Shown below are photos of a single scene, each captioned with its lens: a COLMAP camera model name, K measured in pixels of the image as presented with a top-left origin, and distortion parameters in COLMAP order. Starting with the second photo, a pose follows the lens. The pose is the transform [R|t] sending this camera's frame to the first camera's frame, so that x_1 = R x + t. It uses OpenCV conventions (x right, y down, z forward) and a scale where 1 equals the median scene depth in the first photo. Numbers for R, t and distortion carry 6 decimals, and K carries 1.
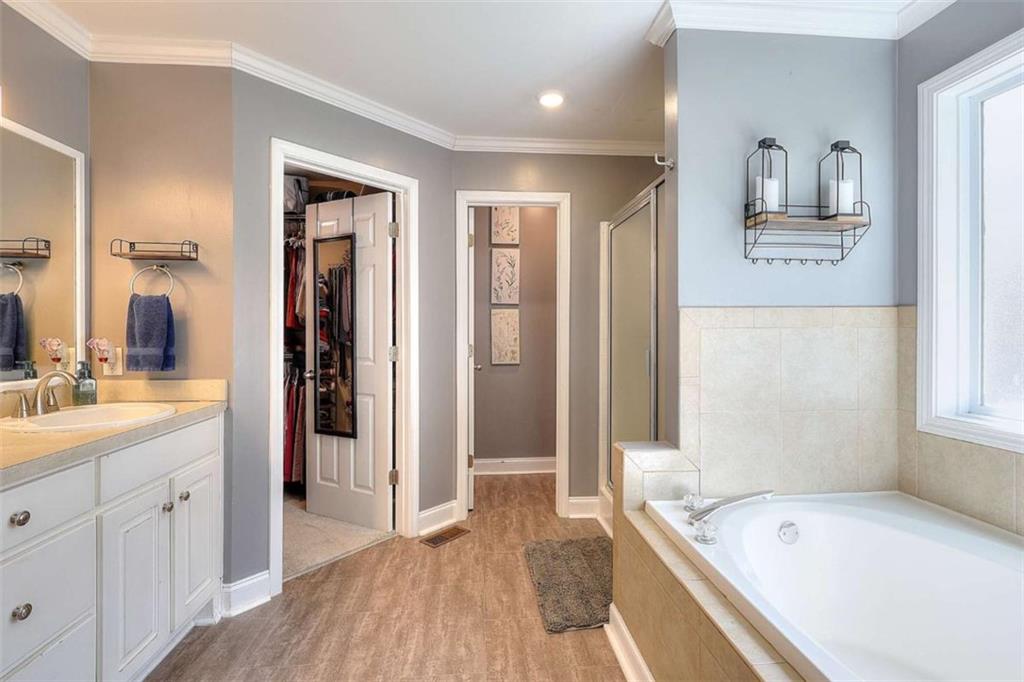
lens RADIAL K [[475.3, 0, 512.3], [0, 475.3, 337.1], [0, 0, 1]] dist [0.014003, -0.000650]
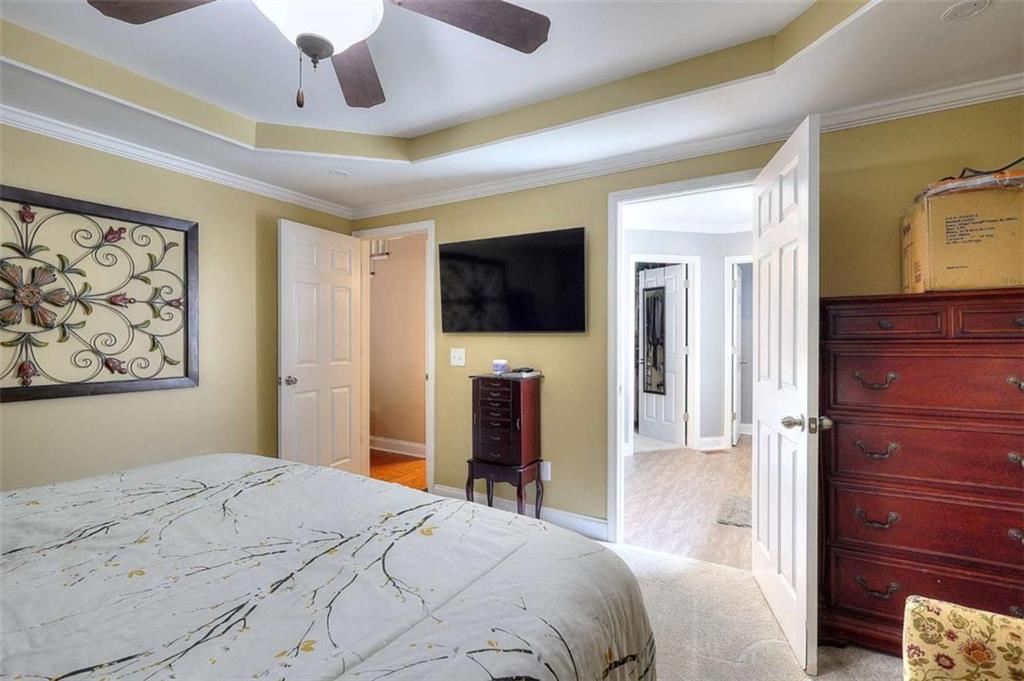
lens RADIAL K [[475.3, 0, 512.4], [0, 475.3, 340.8], [0, 0, 1]] dist [0.014003, -0.000650]
pose [[0.816492, 0.002211, -0.577352, 0.264995], [-0.003966, 0.999991, -0.001780, 0.002445], [0.577343, 0.003743, 0.816493, -0.888468]]
